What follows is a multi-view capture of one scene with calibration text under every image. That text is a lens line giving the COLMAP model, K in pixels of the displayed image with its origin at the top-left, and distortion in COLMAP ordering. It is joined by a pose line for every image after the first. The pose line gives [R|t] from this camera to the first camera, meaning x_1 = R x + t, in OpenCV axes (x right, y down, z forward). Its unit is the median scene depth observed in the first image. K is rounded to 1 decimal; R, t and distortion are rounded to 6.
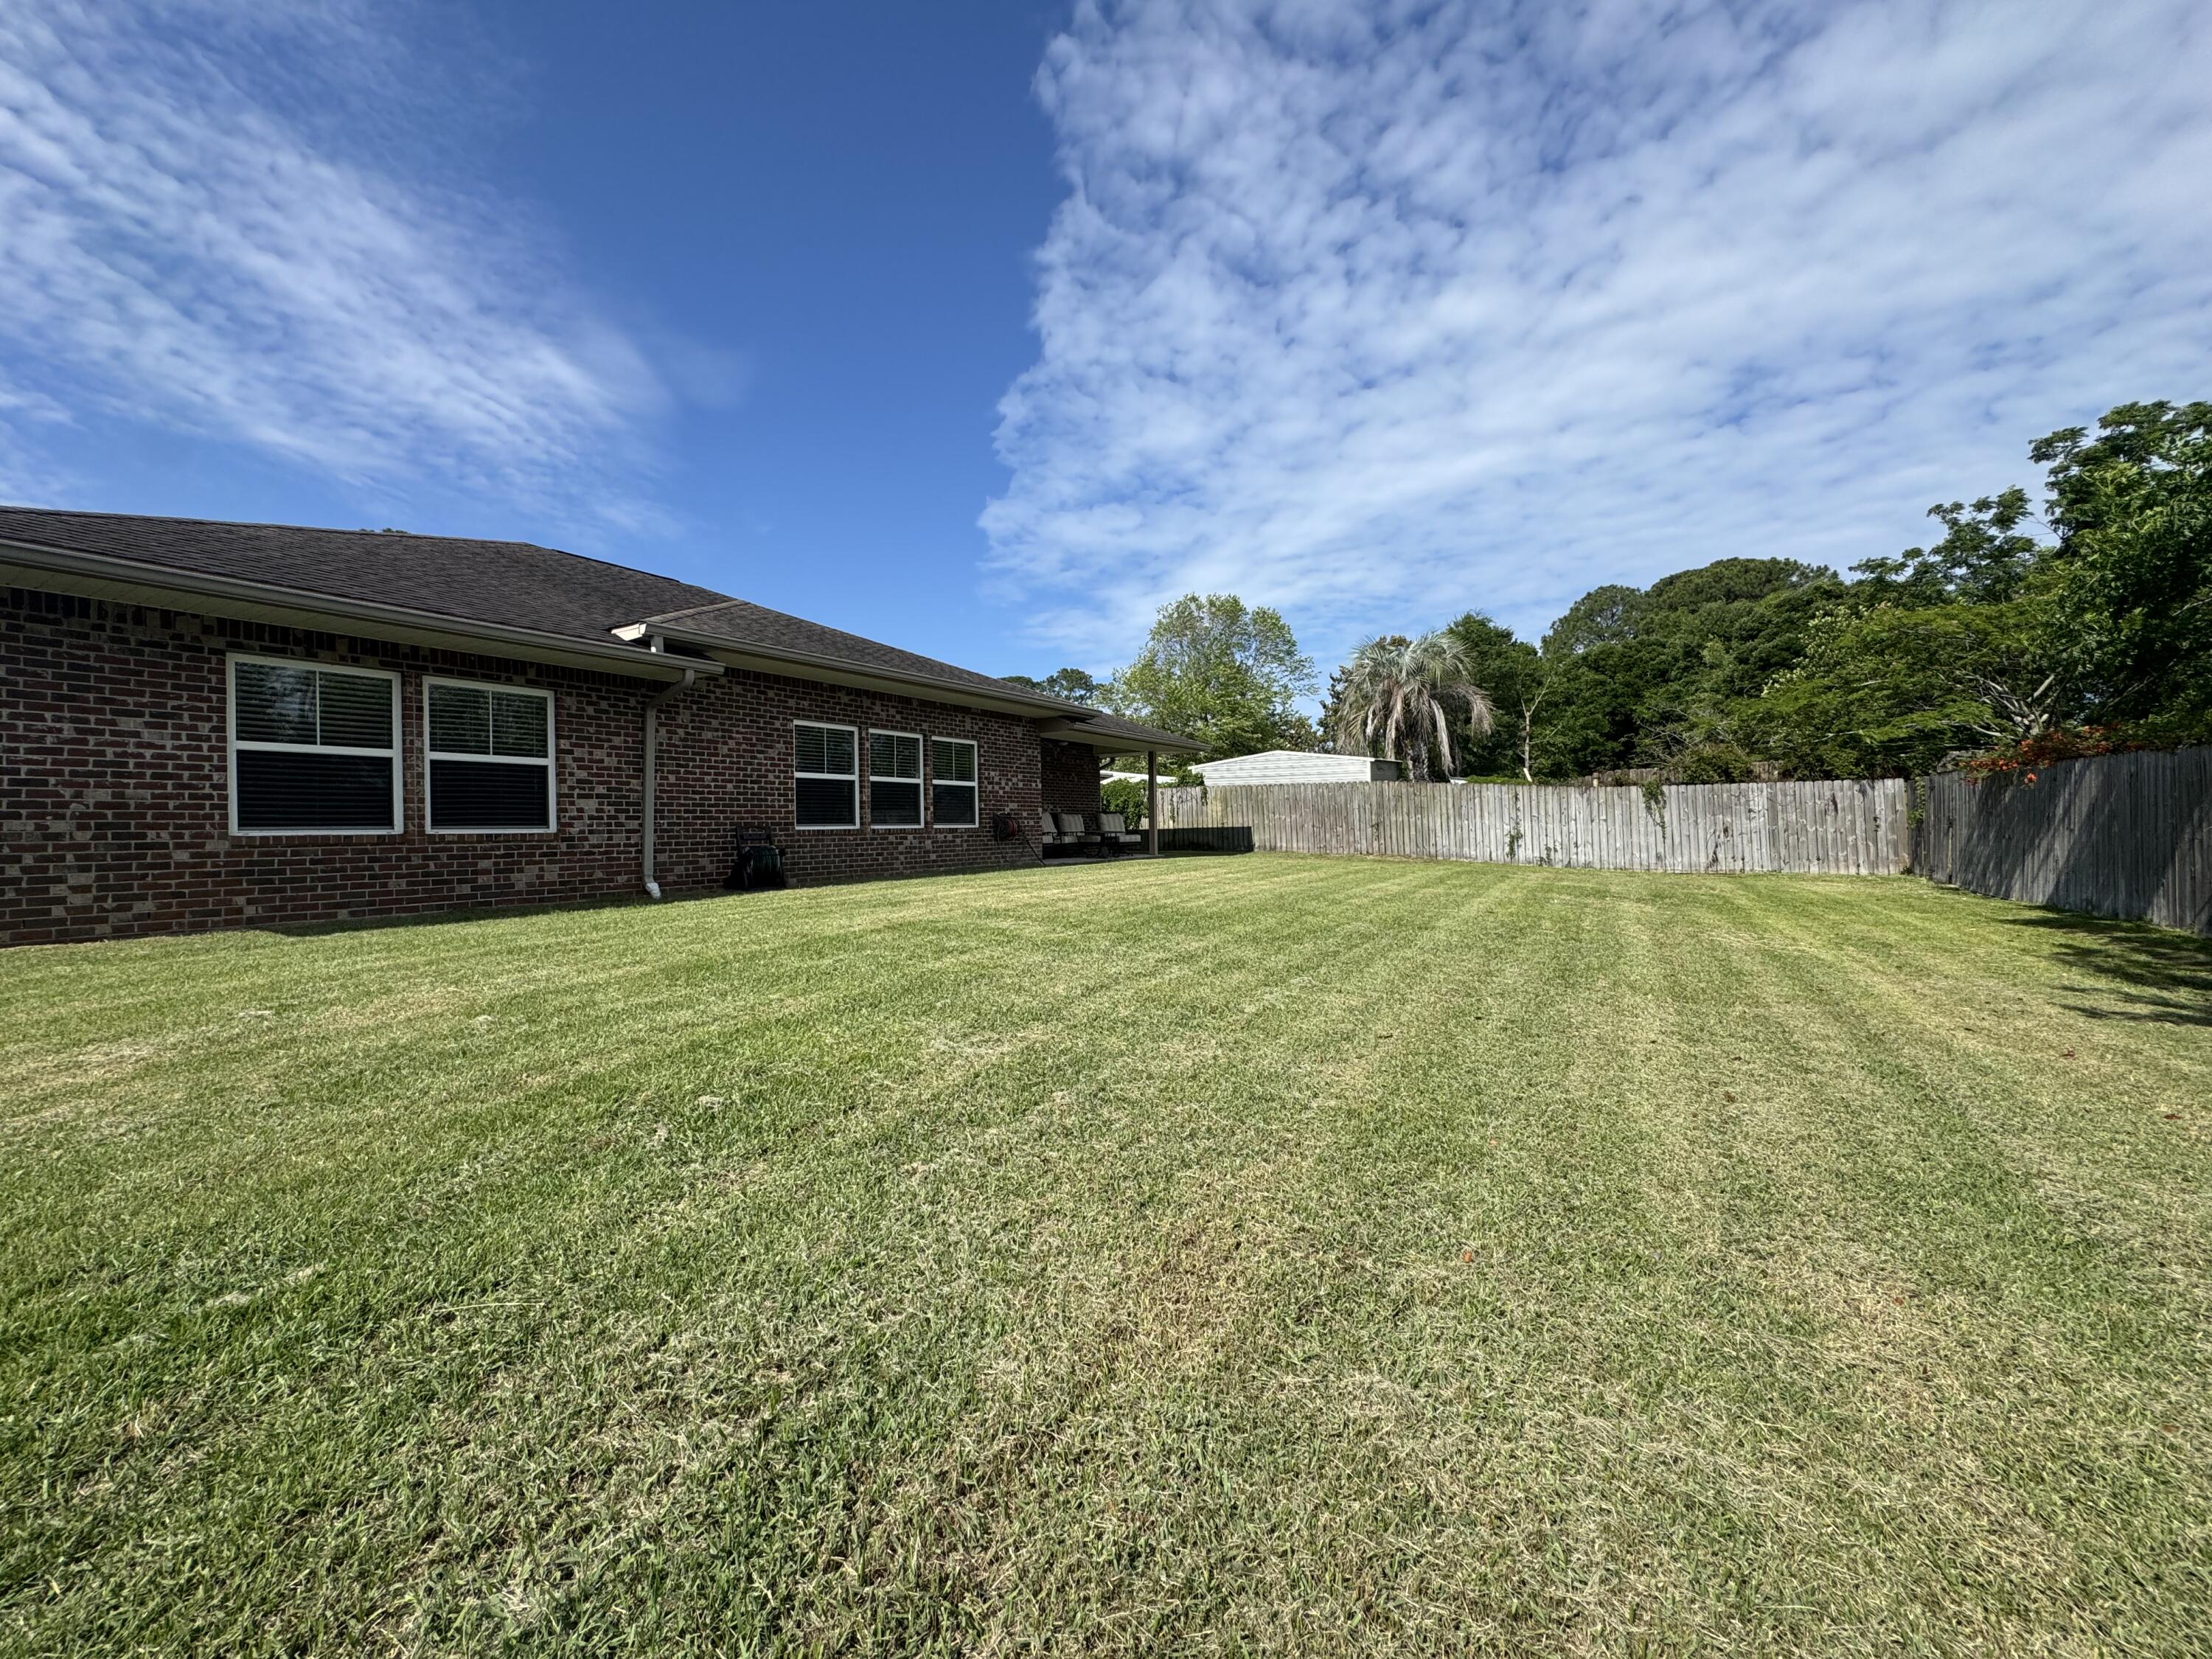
lens RADIAL K [[887.5, 0, 1093.6], [0, 887.5, 836.9], [0, 0, 1]] dist [0.000269, -0.000192]
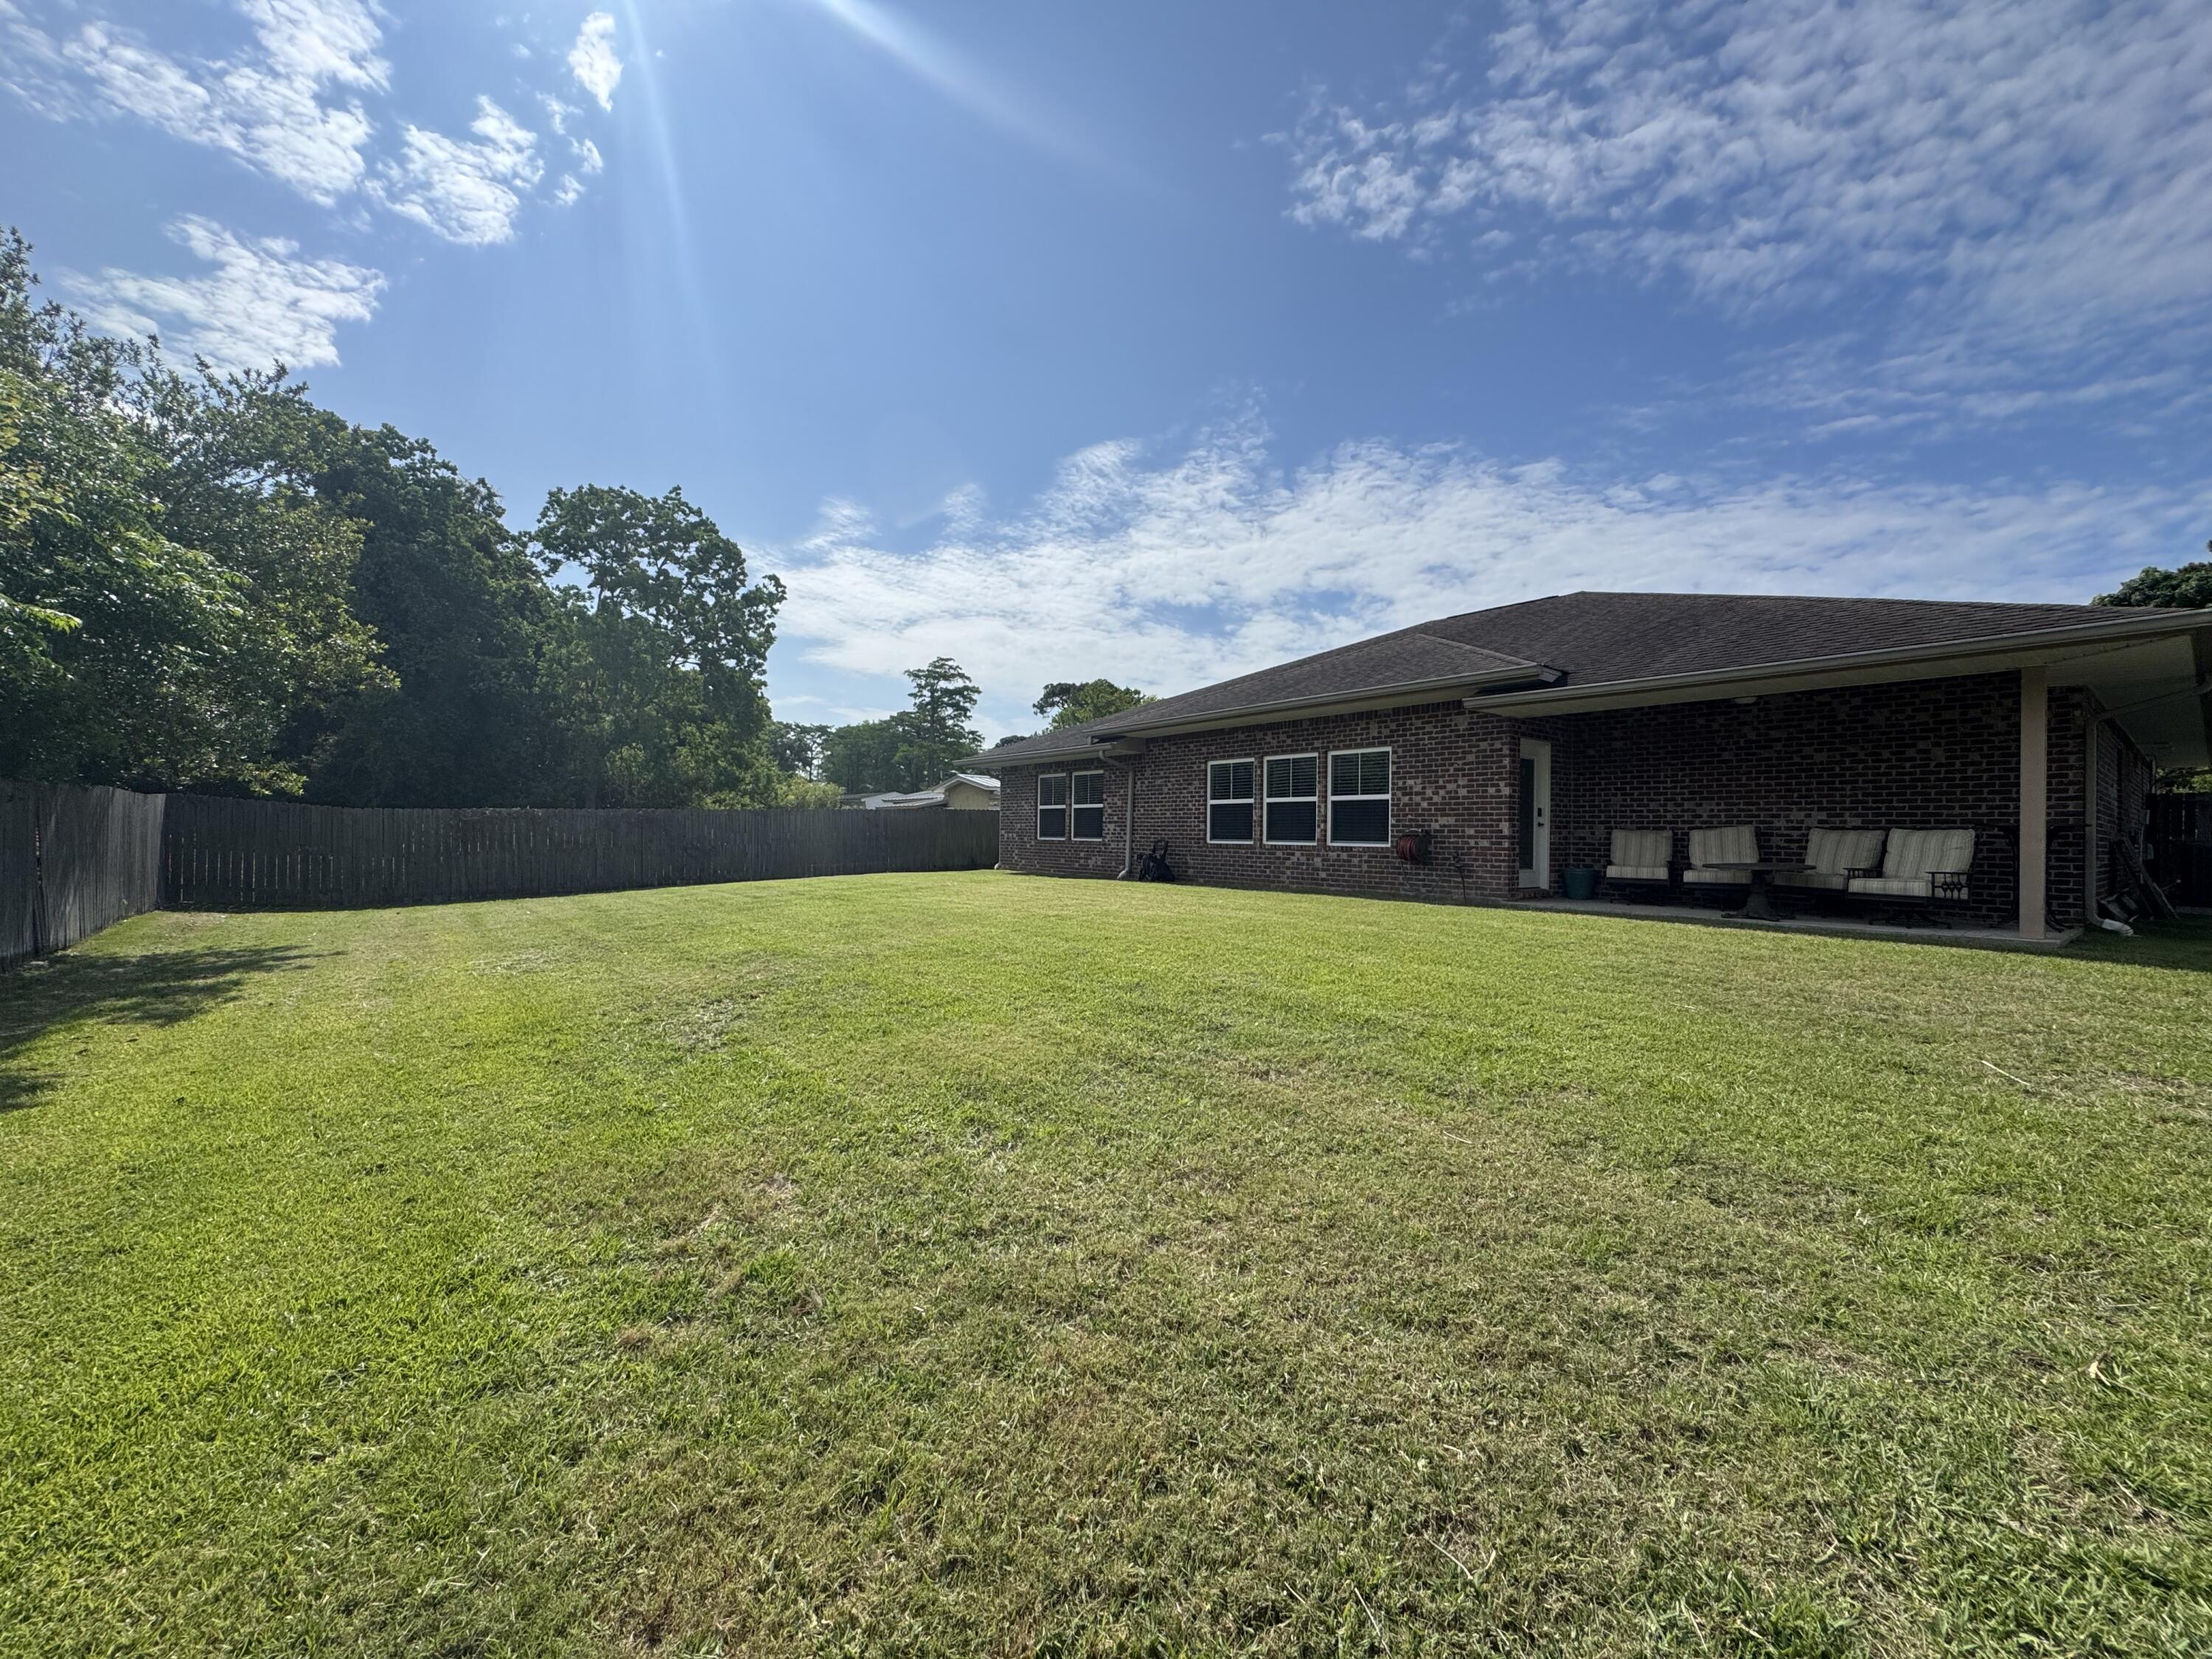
lens RADIAL K [[887.5, 0, 1104.3], [0, 887.5, 830.1], [0, 0, 1]] dist [0.000269, -0.000192]
pose [[-0.348079, -0.015238, -0.937341, 0.465898], [-0.035700, 0.999358, -0.002989, -0.008938], [0.936785, 0.032422, -0.348400, 0.630747]]
